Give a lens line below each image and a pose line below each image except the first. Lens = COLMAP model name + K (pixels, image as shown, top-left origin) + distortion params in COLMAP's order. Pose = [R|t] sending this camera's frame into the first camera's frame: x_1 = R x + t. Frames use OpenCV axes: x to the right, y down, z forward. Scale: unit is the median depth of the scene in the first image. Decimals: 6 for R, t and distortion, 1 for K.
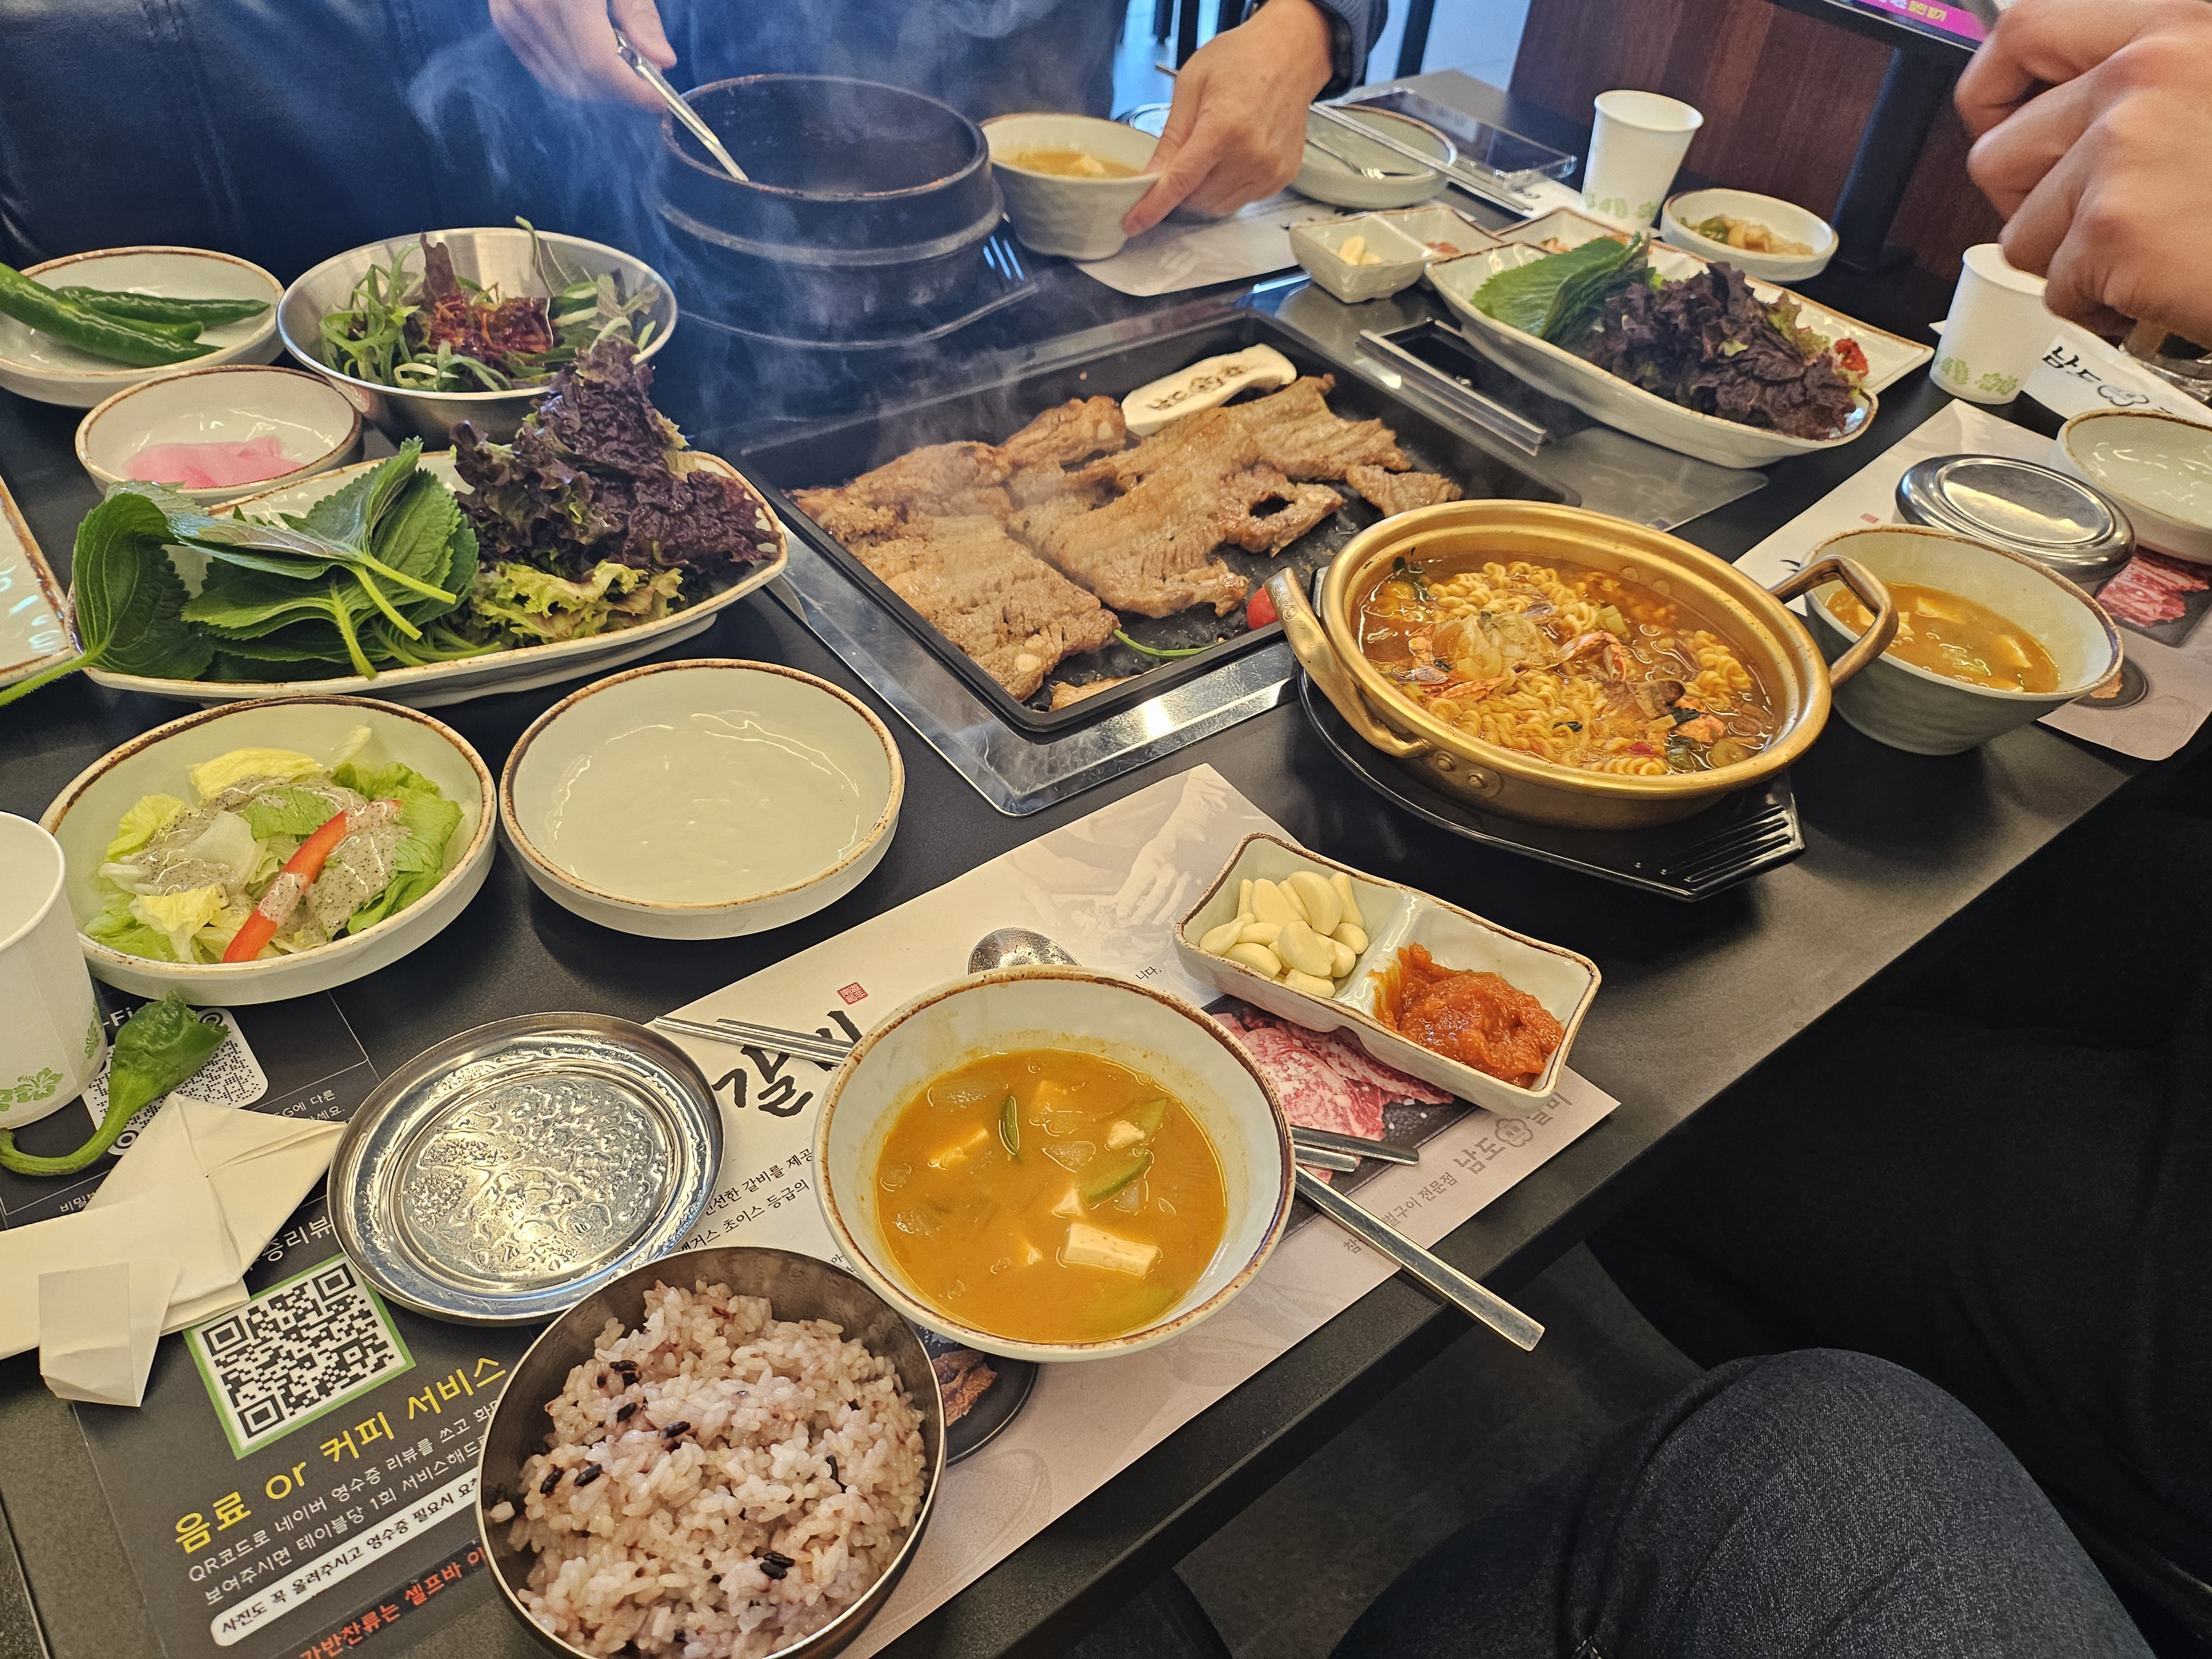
lens RADIAL K [[1655.6, 0, 1106.0], [0, 1655.6, 829.5], [0, 0, 1]] dist [0.034112, -0.080158]
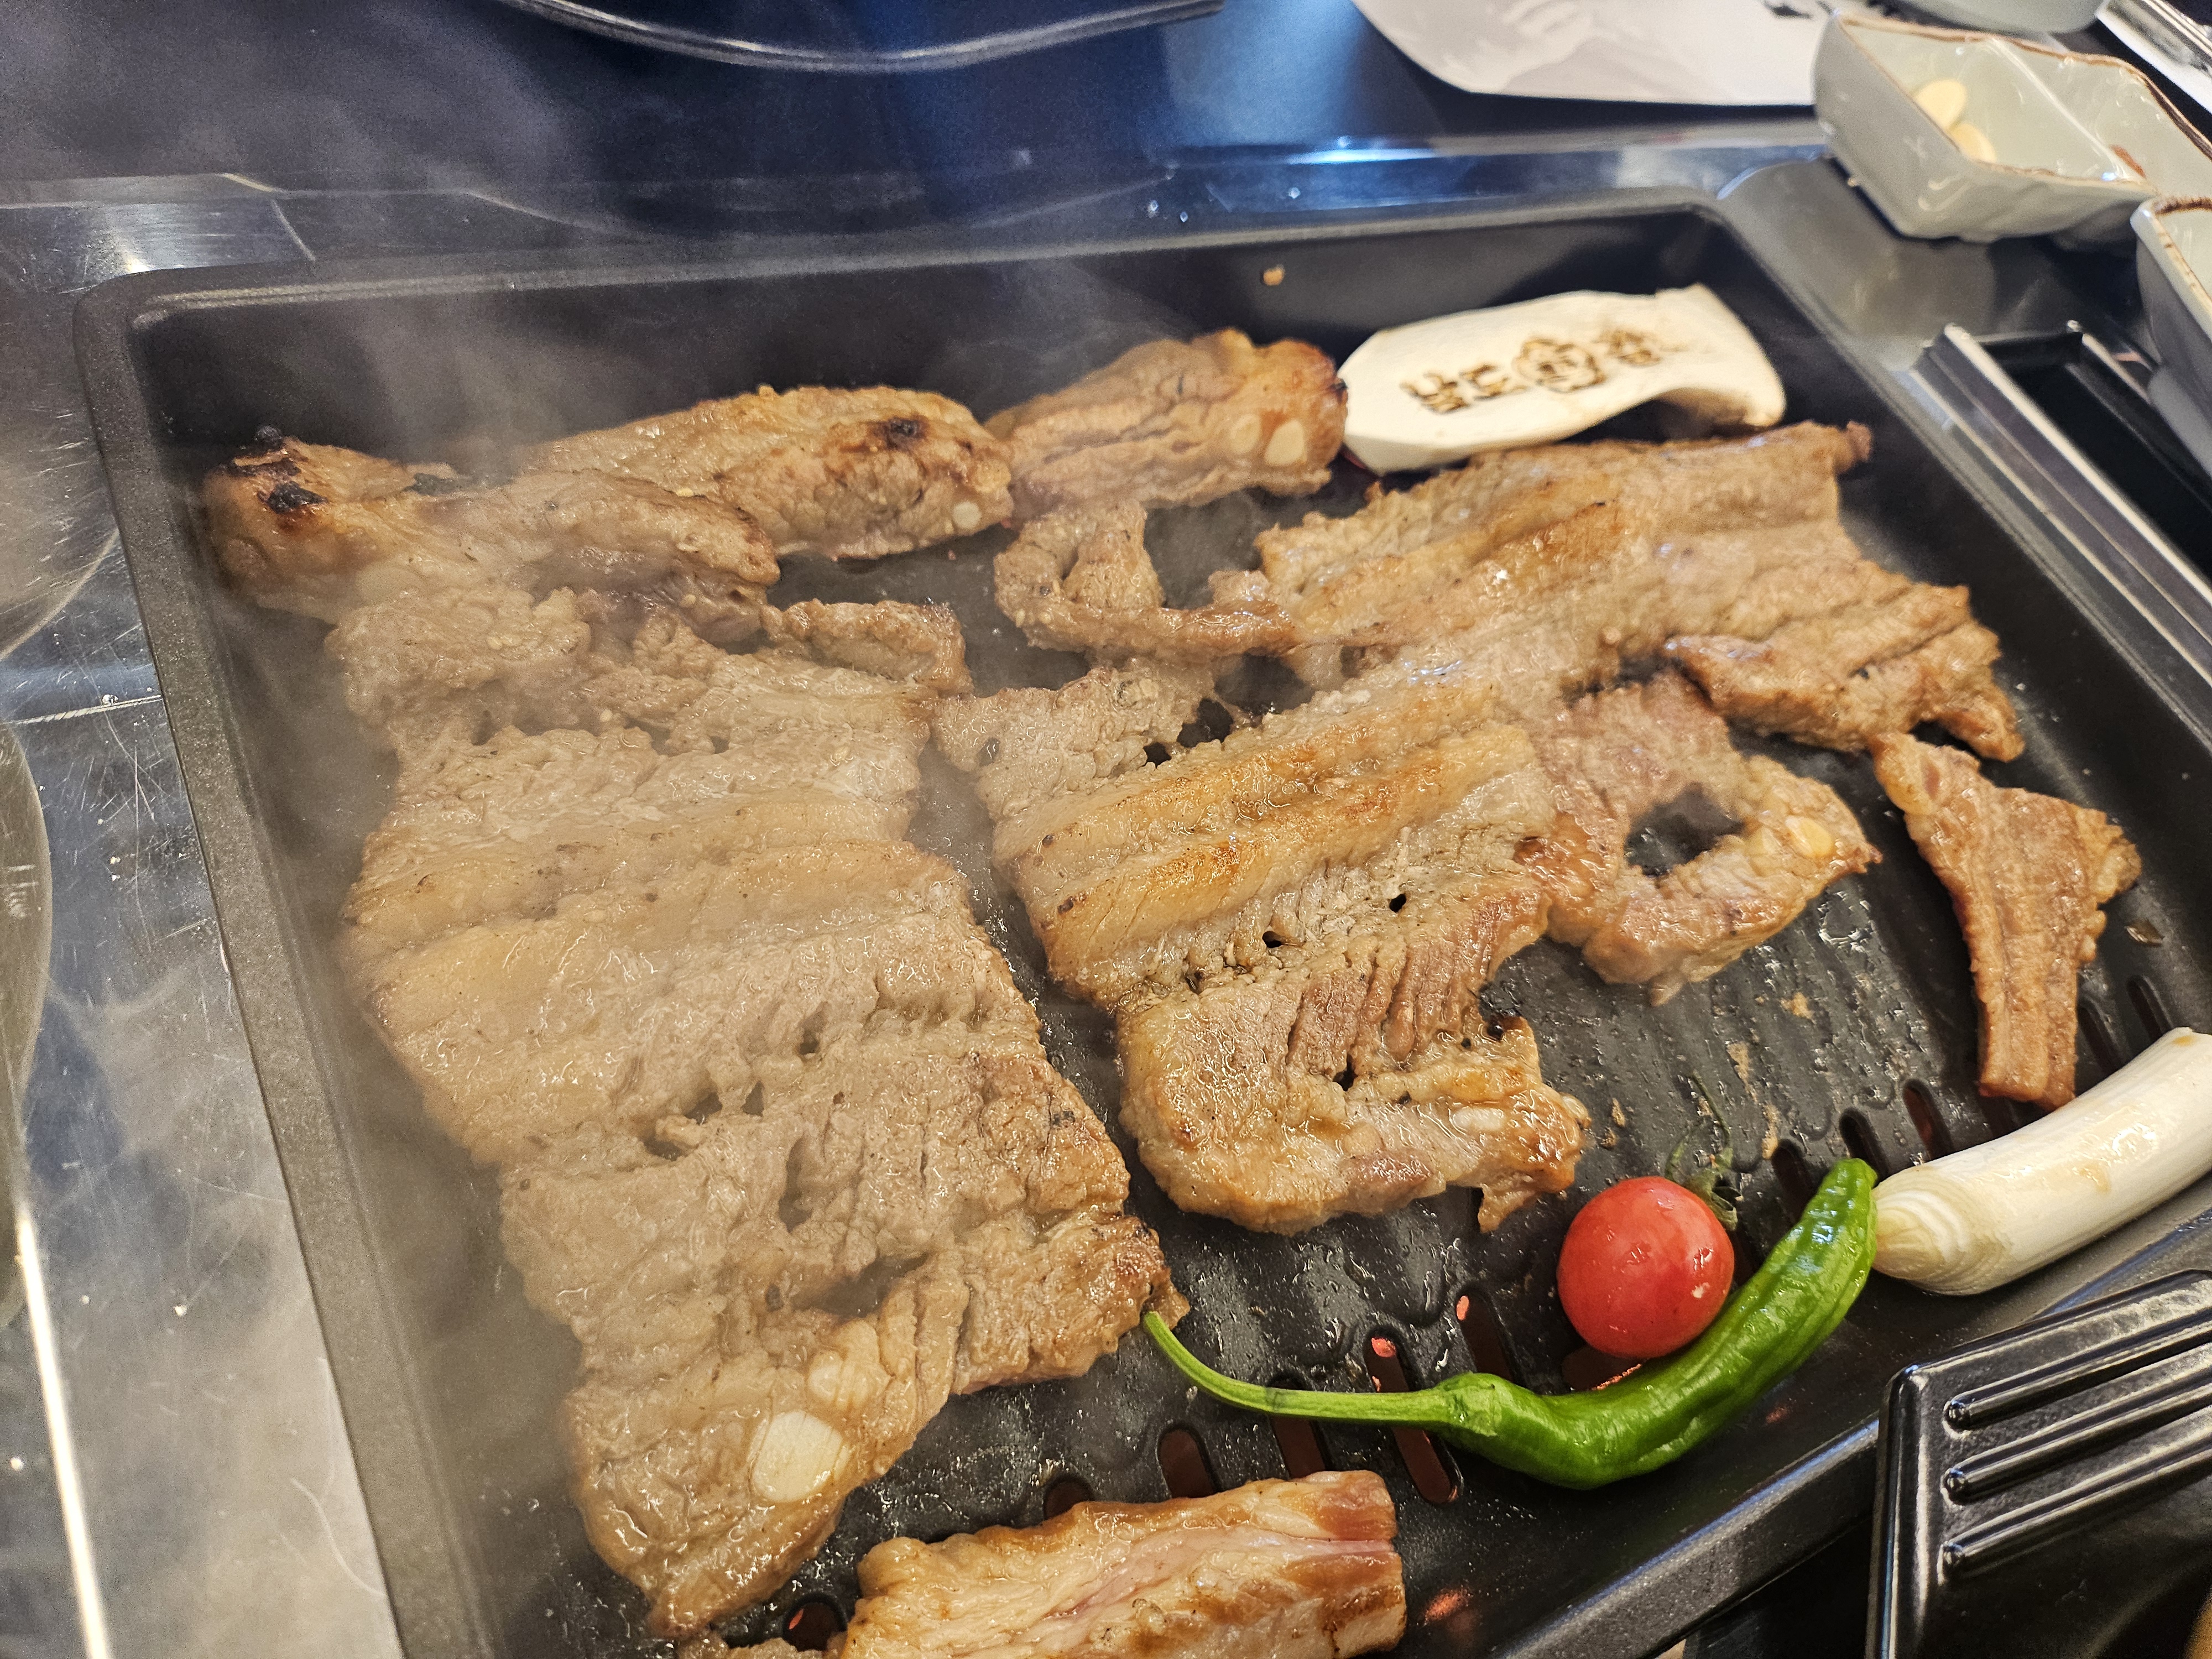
lens RADIAL K [[1651.6, 0, 1109.8], [0, 1651.6, 801.3], [0, 0, 1]] dist [0.006121, -0.006603]
pose [[0.962914, 0.268702, 0.024406, -0.029902], [-0.269161, 0.950403, 0.155841, -0.229484], [0.018679, -0.156631, 0.987481, 0.667315]]
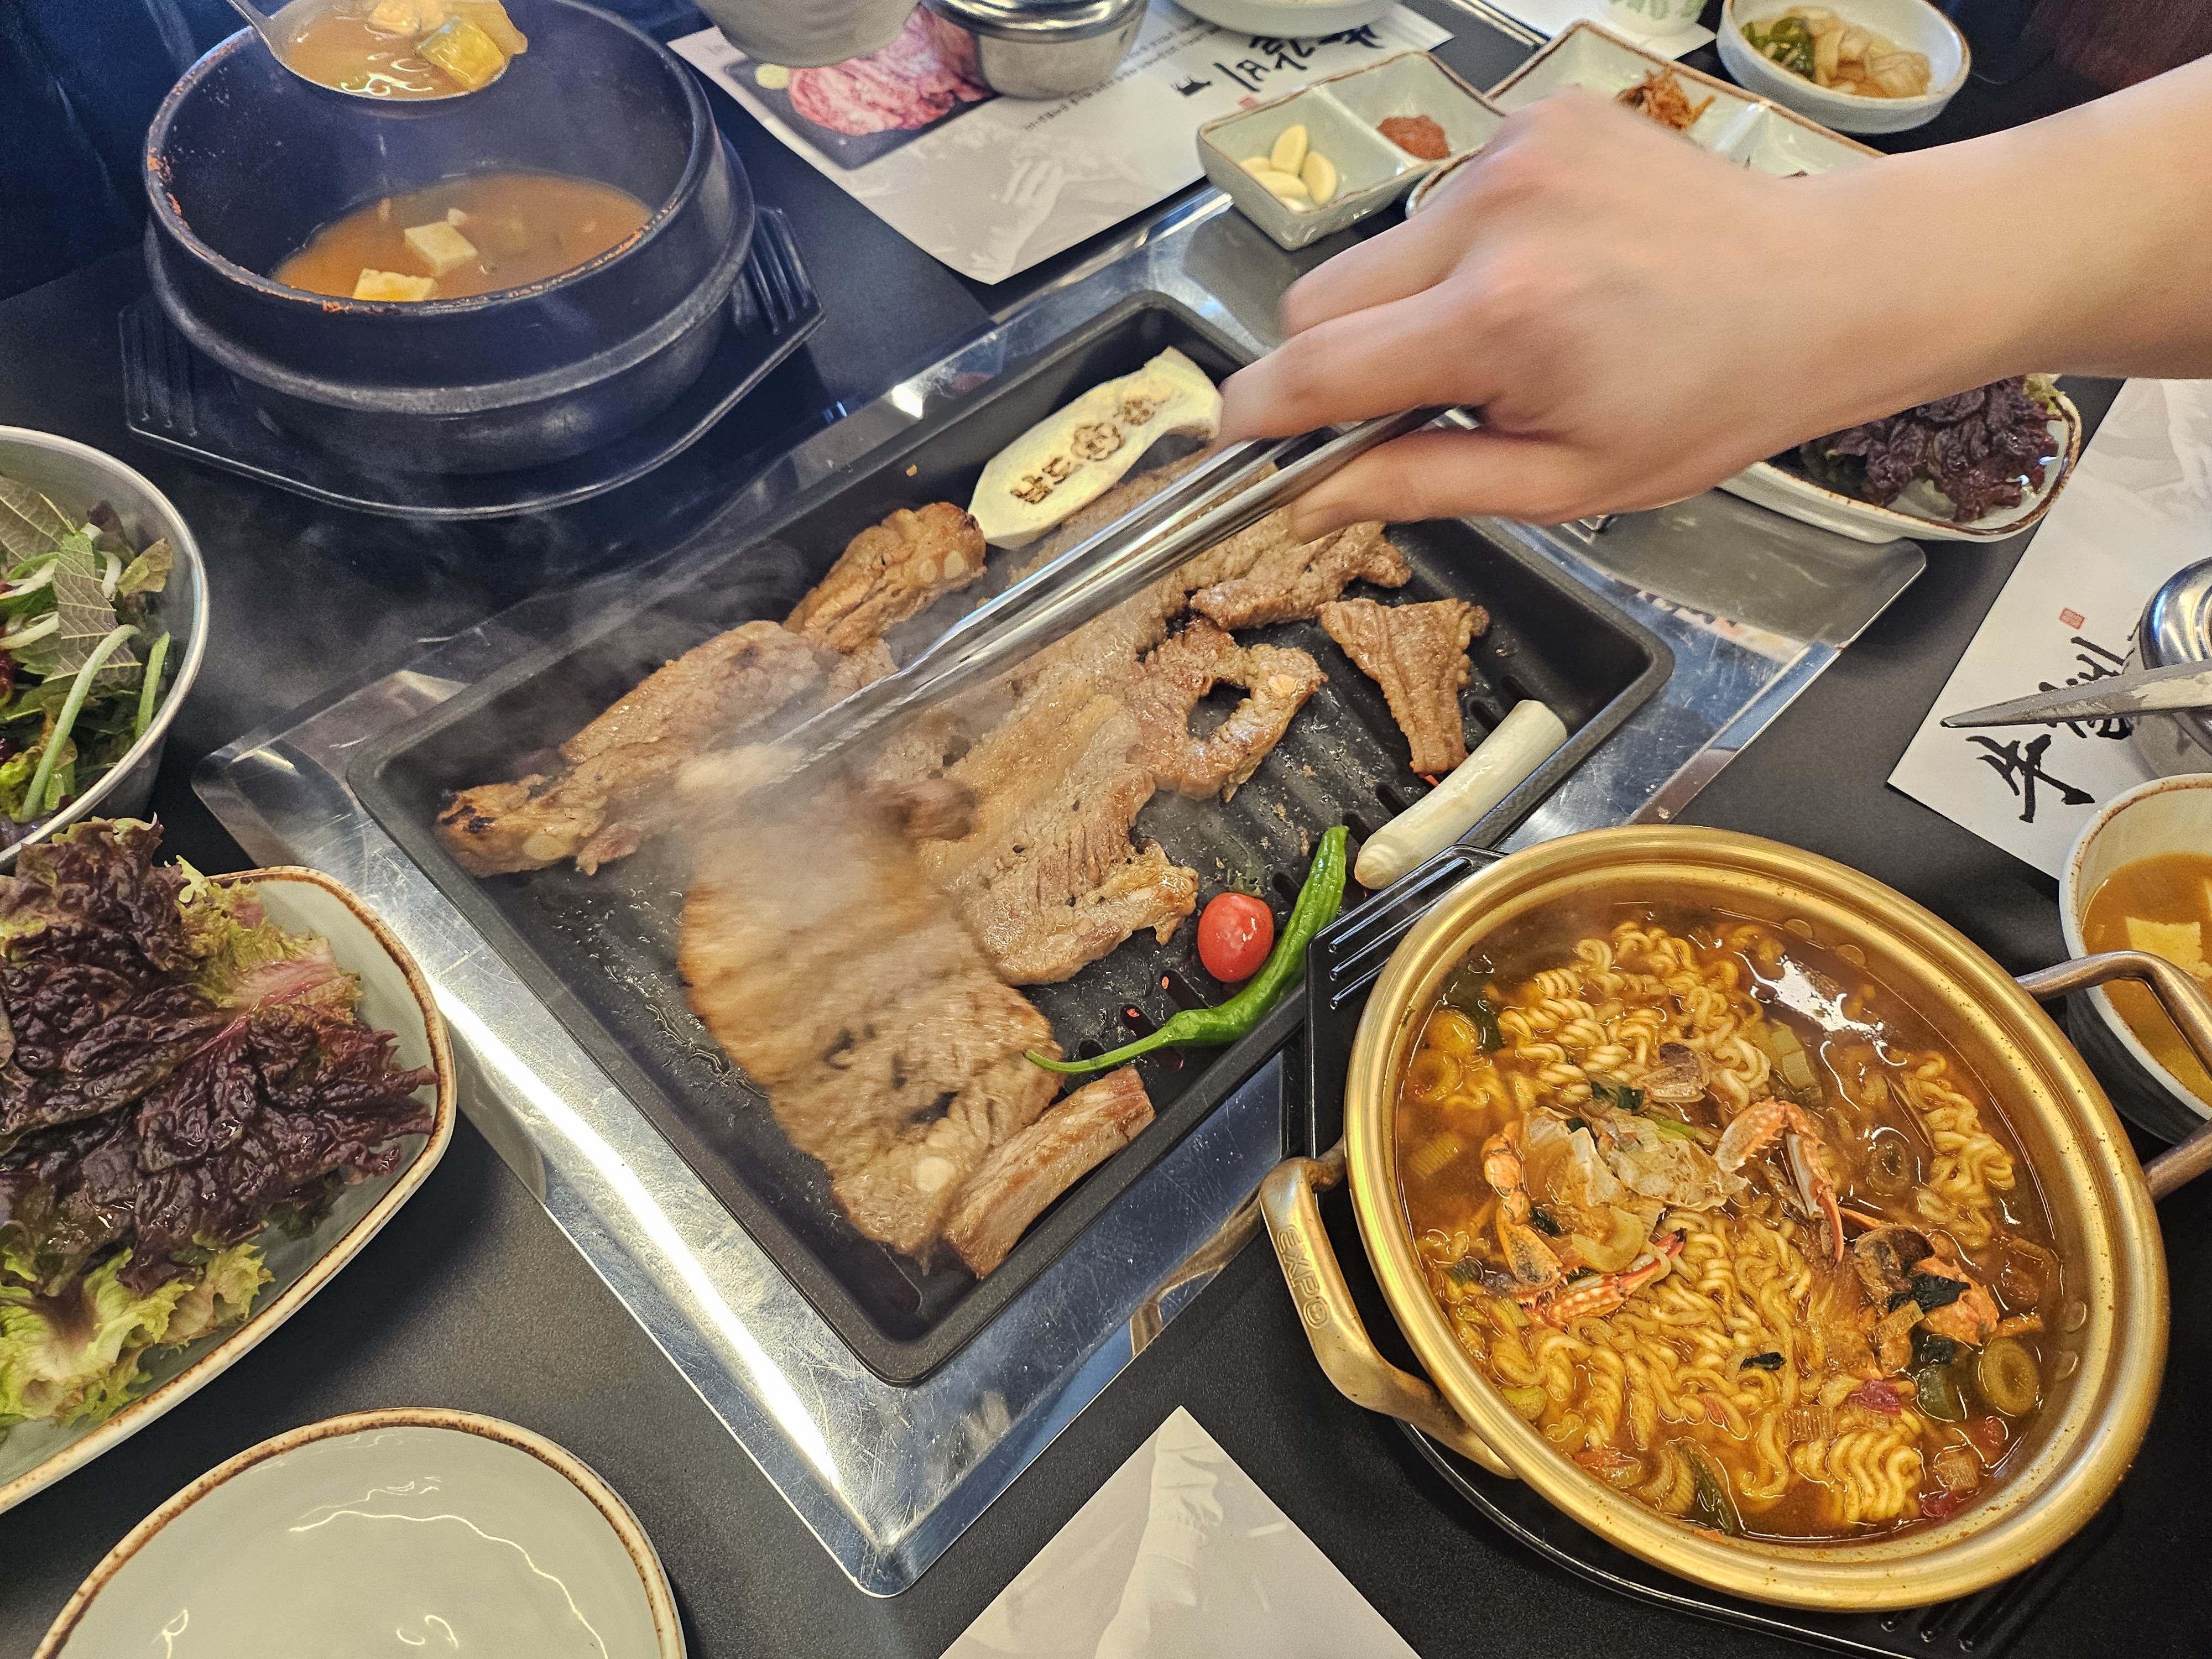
lens RADIAL K [[1651.6, 0, 1109.8], [0, 1651.6, 801.3], [0, 0, 1]] dist [0.006121, -0.006603]
pose [[0.993727, -0.101155, 0.047692, 0.021870], [0.085946, 0.963625, 0.253060, -0.339424], [-0.071555, -0.247374, 0.966274, 0.362950]]
